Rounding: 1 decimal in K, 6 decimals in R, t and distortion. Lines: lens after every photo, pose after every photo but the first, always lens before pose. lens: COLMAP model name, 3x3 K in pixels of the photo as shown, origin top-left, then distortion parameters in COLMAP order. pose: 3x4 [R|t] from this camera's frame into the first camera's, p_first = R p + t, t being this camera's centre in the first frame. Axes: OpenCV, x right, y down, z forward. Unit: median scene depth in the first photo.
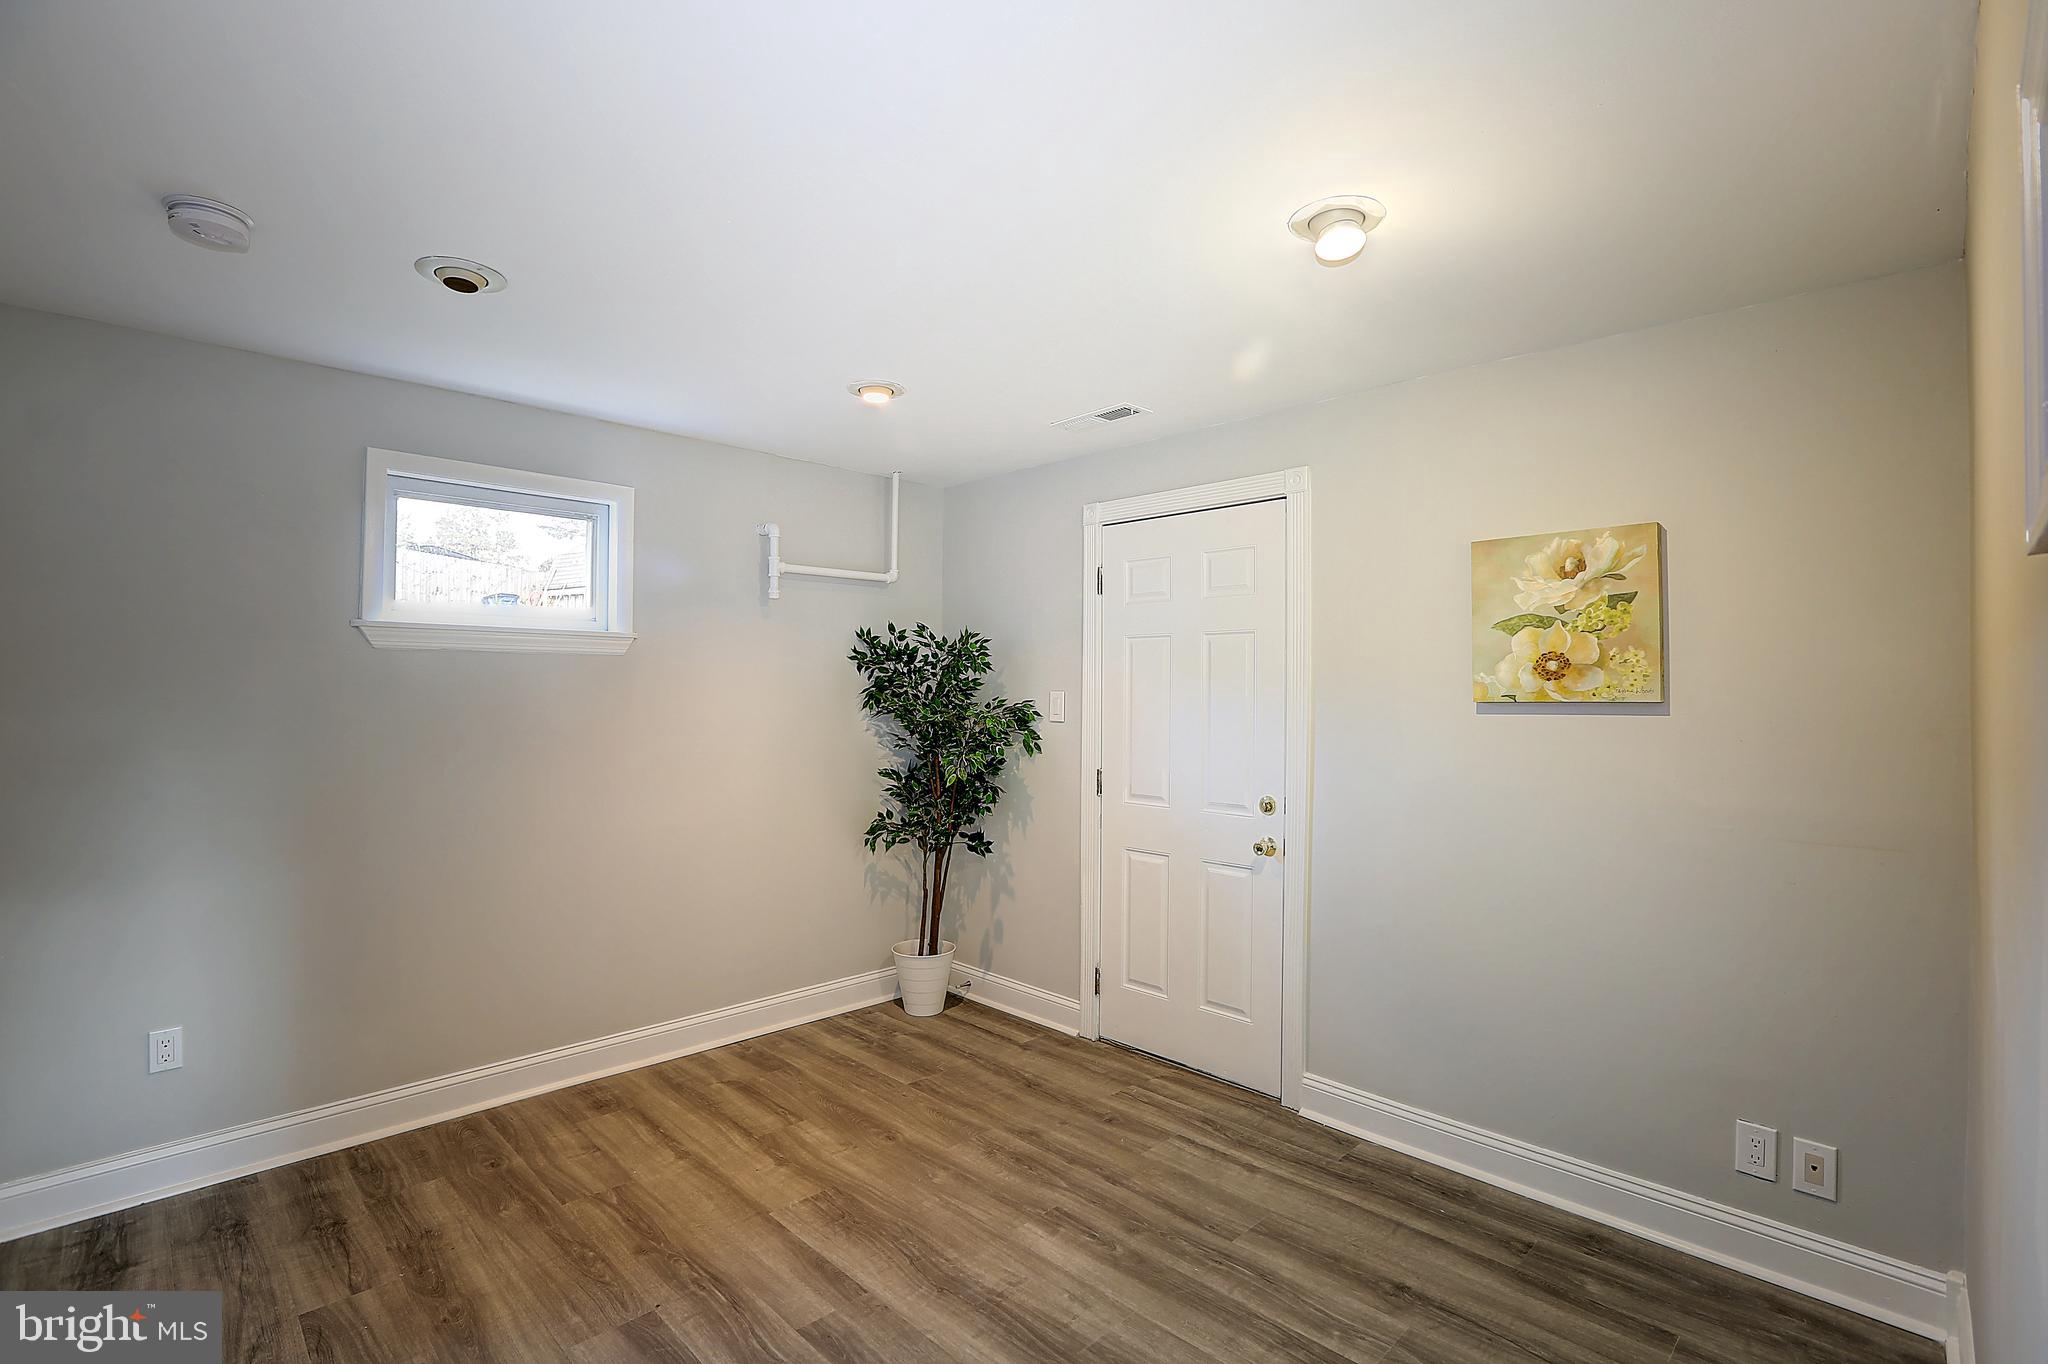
lens RADIAL K [[937.4, 0, 1016.7], [0, 937.4, 674.6], [0, 0, 1]] dist [-0.046156, 0.013976]
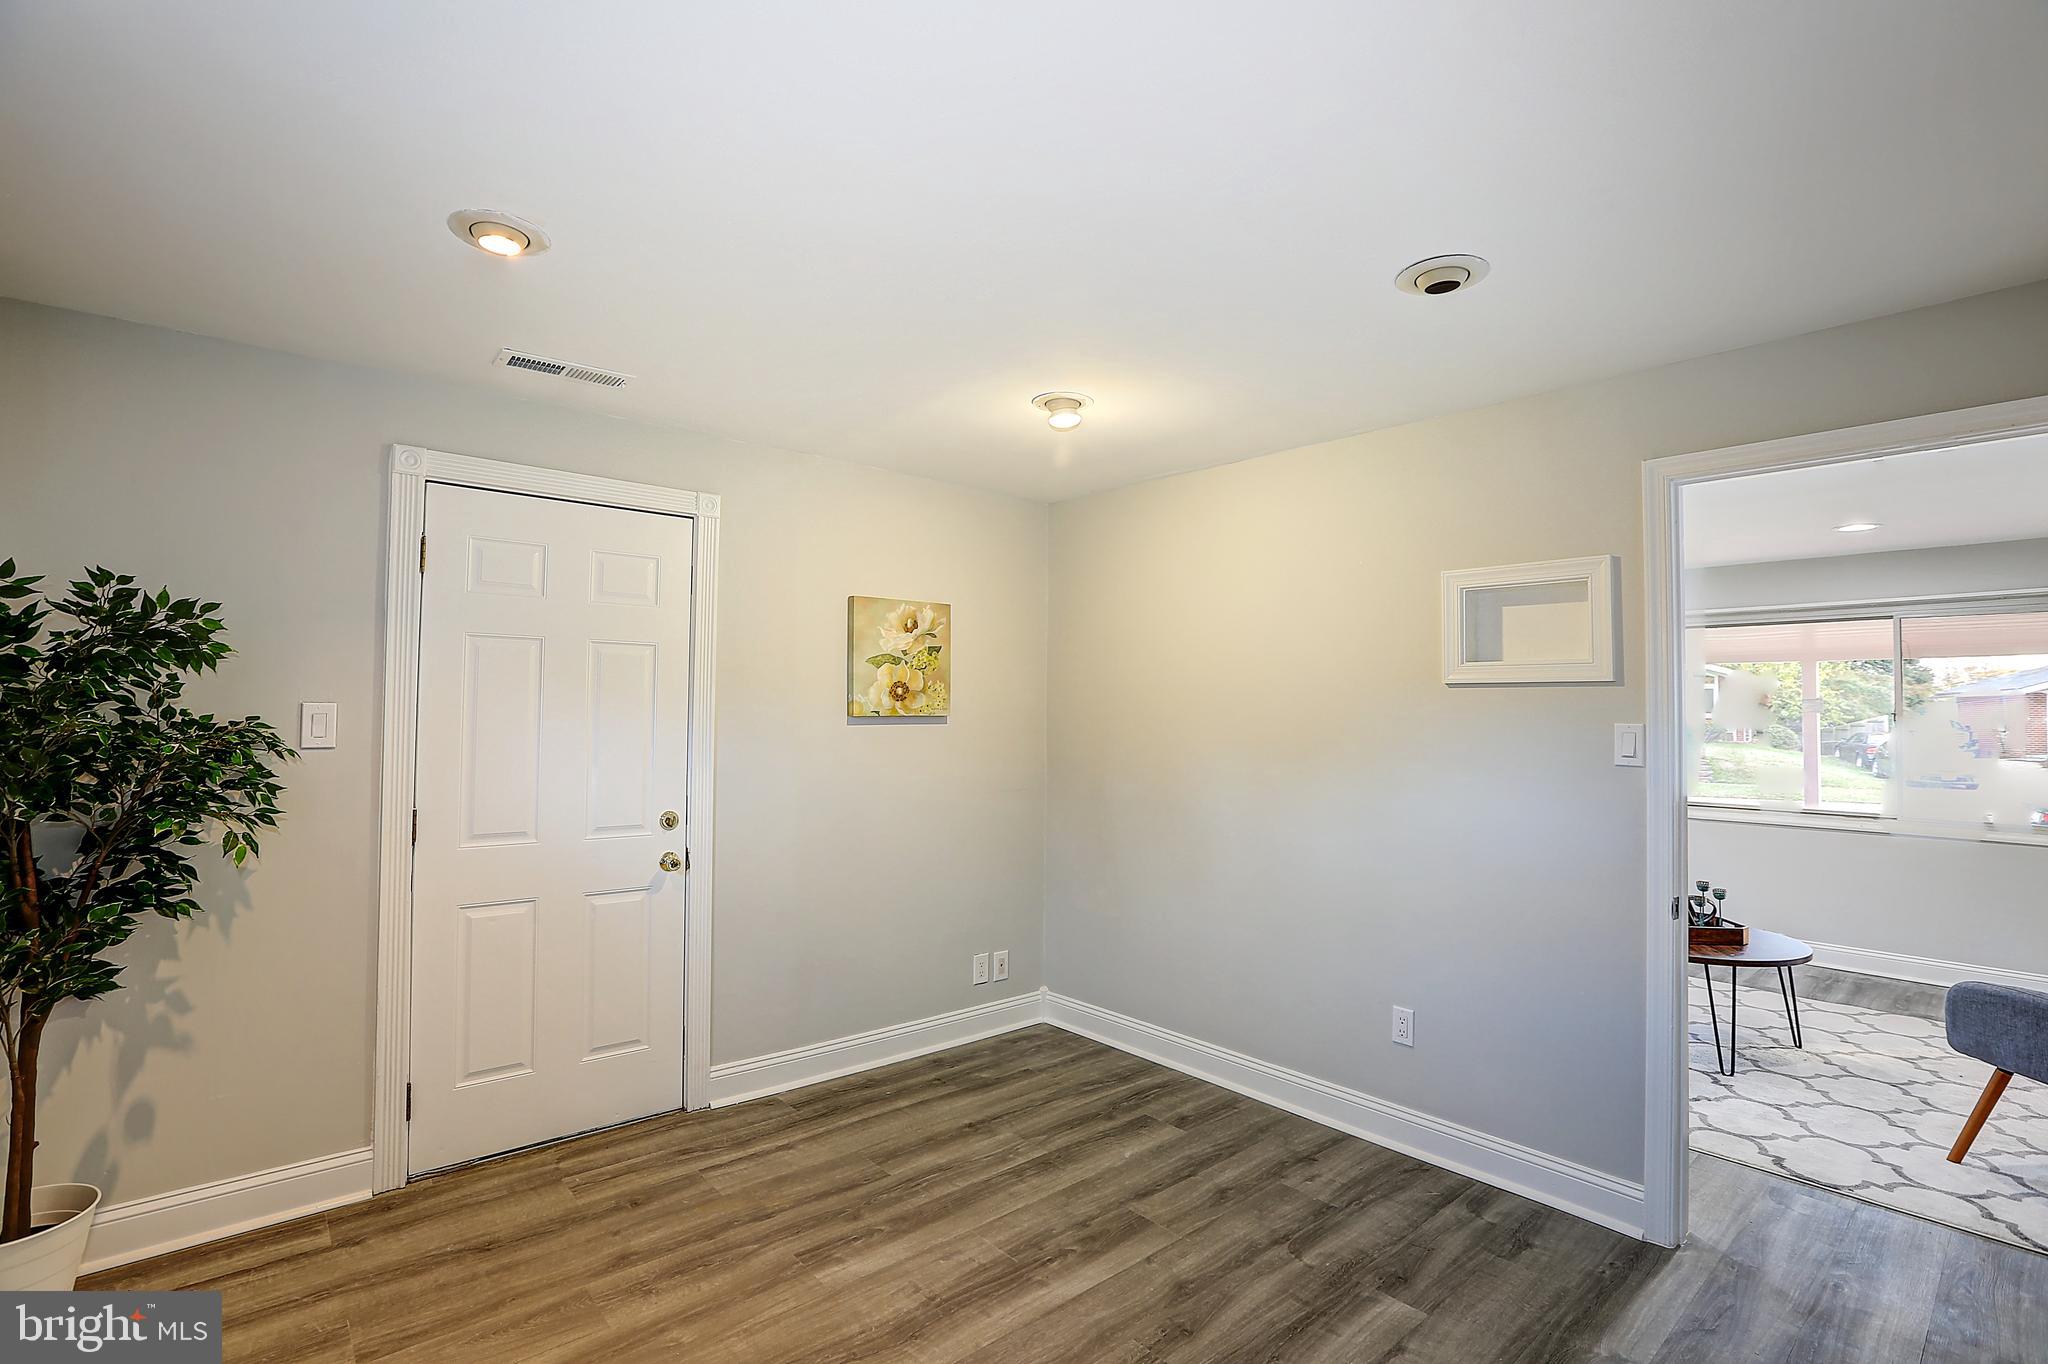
lens RADIAL K [[937.4, 0, 1025.6], [0, 937.4, 668.9], [0, 0, 1]] dist [-0.046156, 0.013976]
pose [[0.062213, 0.038954, 0.997302, -0.798881], [-0.032059, 0.998800, -0.037013, 0.003624], [-0.997548, -0.029670, 0.063387, 0.638218]]
